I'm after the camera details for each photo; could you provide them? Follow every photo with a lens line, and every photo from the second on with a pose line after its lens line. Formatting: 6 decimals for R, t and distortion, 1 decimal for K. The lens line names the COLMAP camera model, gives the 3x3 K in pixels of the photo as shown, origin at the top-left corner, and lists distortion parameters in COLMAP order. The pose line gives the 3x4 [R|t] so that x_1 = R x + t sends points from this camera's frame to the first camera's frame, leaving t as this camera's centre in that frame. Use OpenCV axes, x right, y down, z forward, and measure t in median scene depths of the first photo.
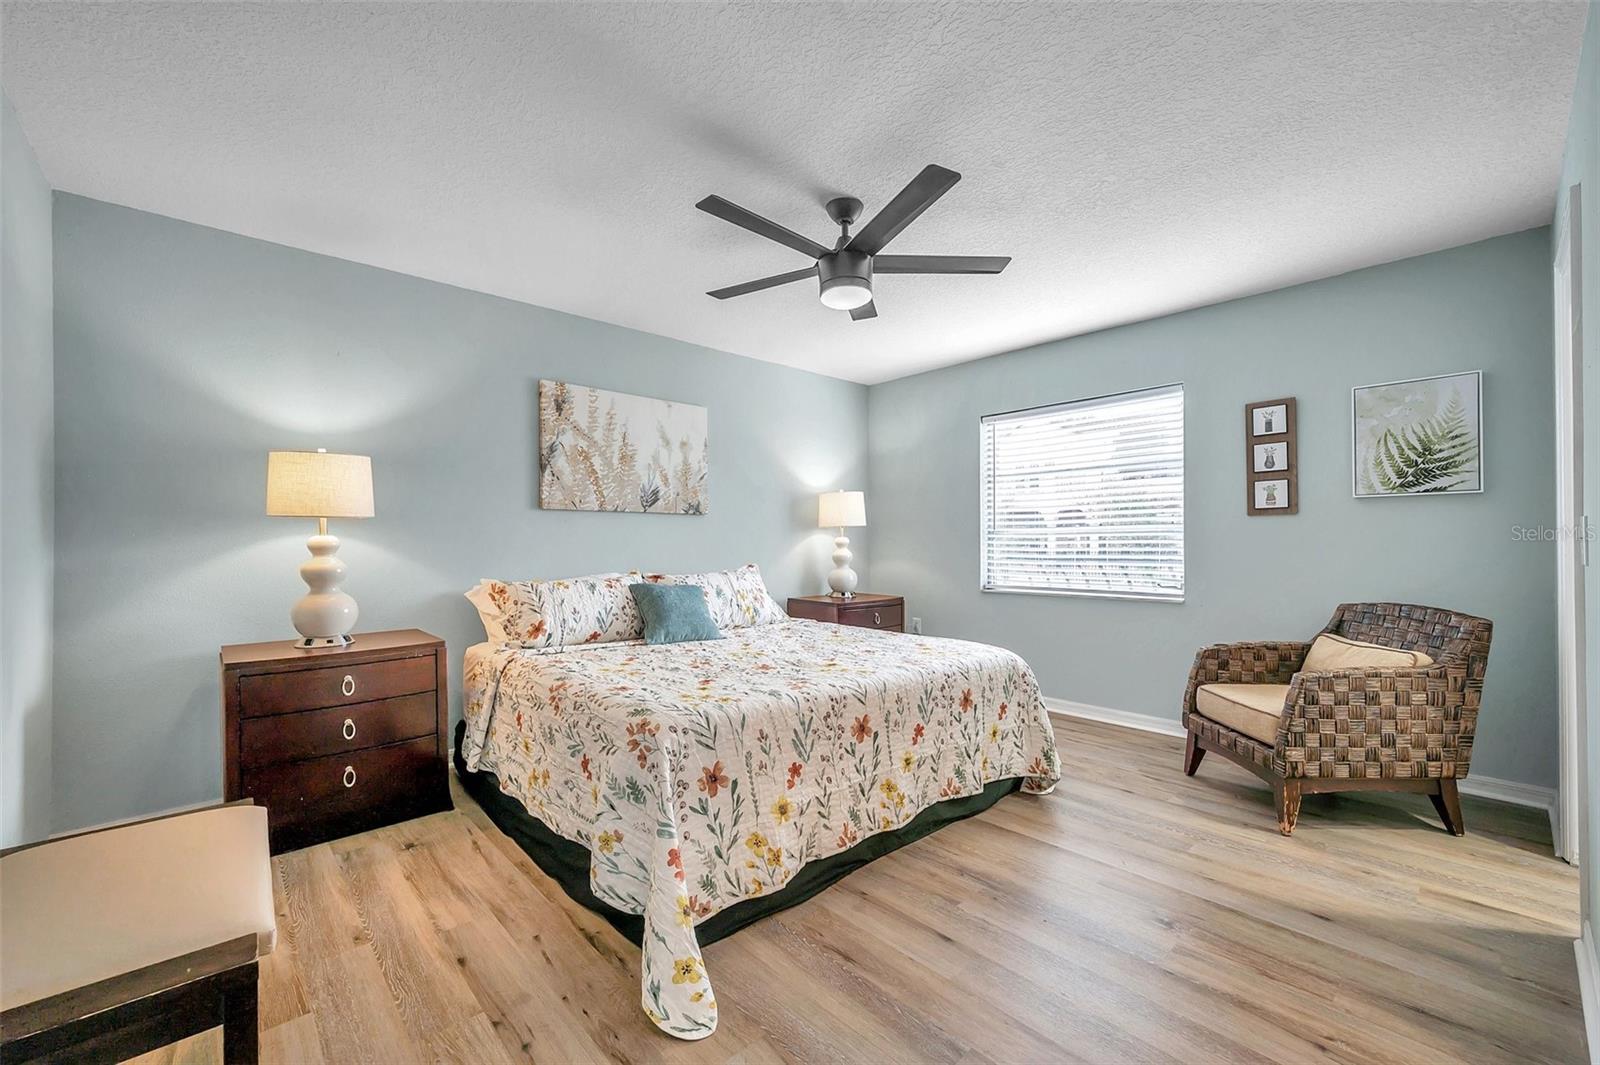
lens RADIAL K [[632.4, 0, 811.0], [0, 632.4, 541.7], [0, 0, 1]] dist [-0.002146, 0.000863]
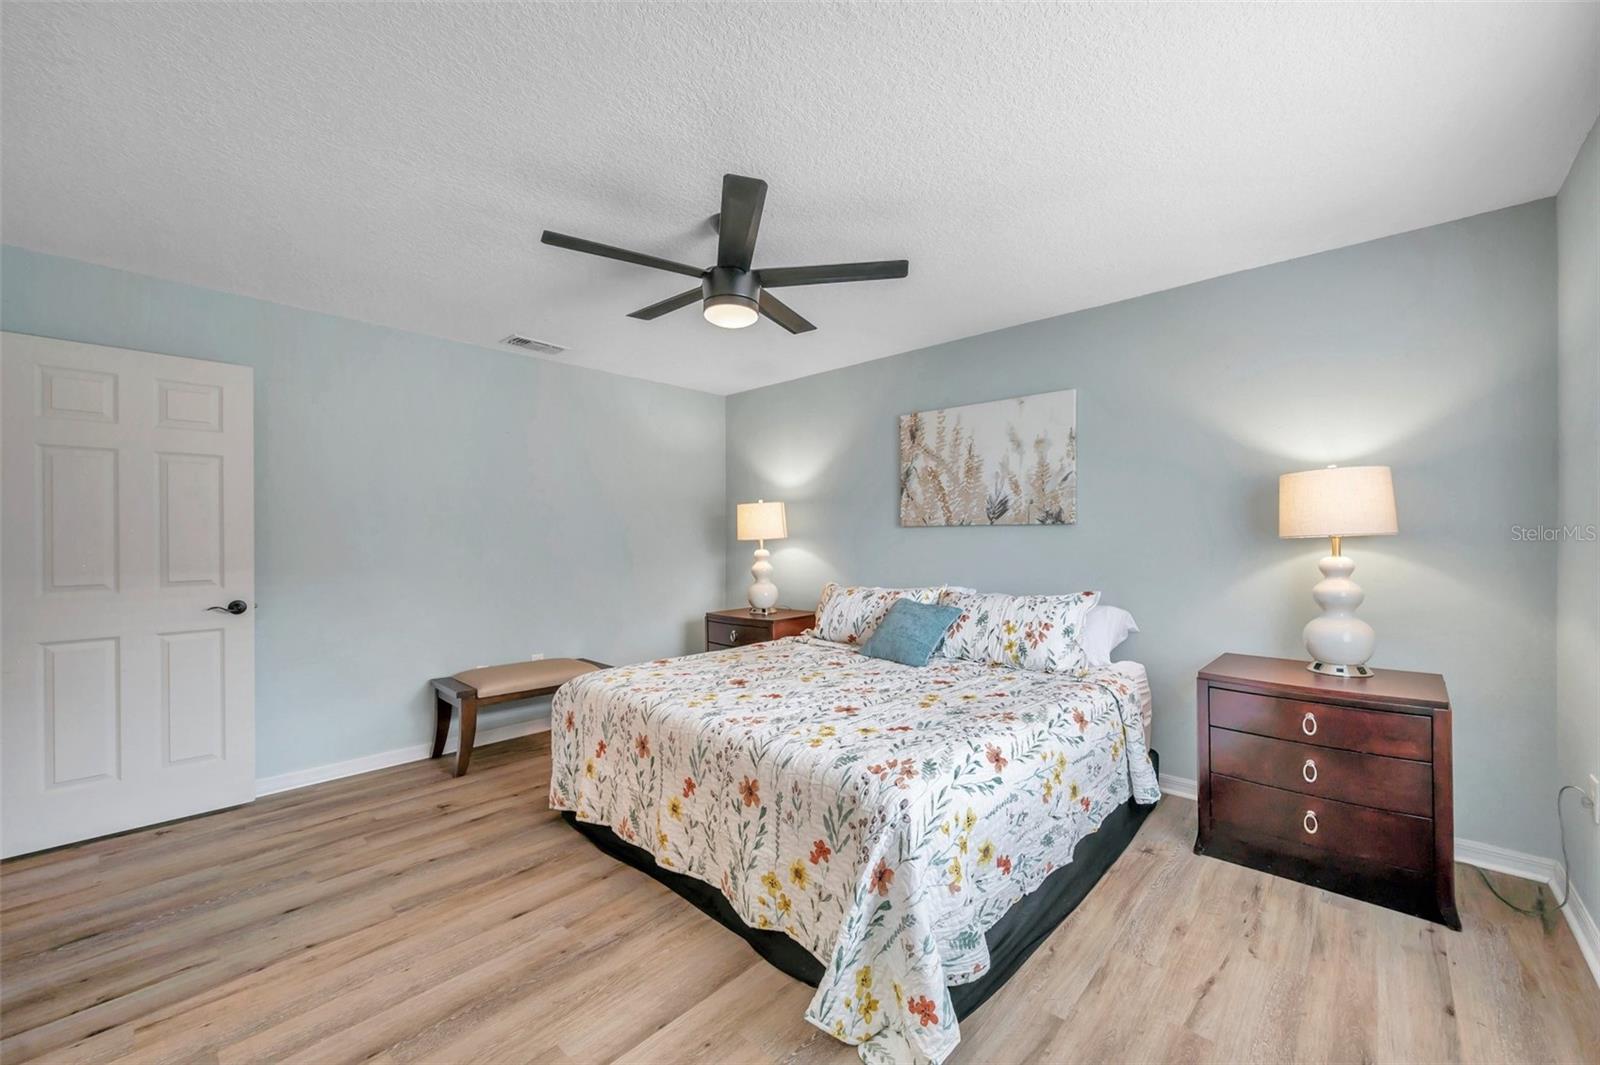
lens RADIAL K [[632.4, 0, 810.2], [0, 632.4, 531.4], [0, 0, 1]] dist [-0.002146, 0.000863]
pose [[0.090127, -0.002588, -0.995927, 0.709308], [0.007430, 0.999971, -0.001926, -0.040586], [0.995903, -0.007226, 0.090144, 0.710894]]
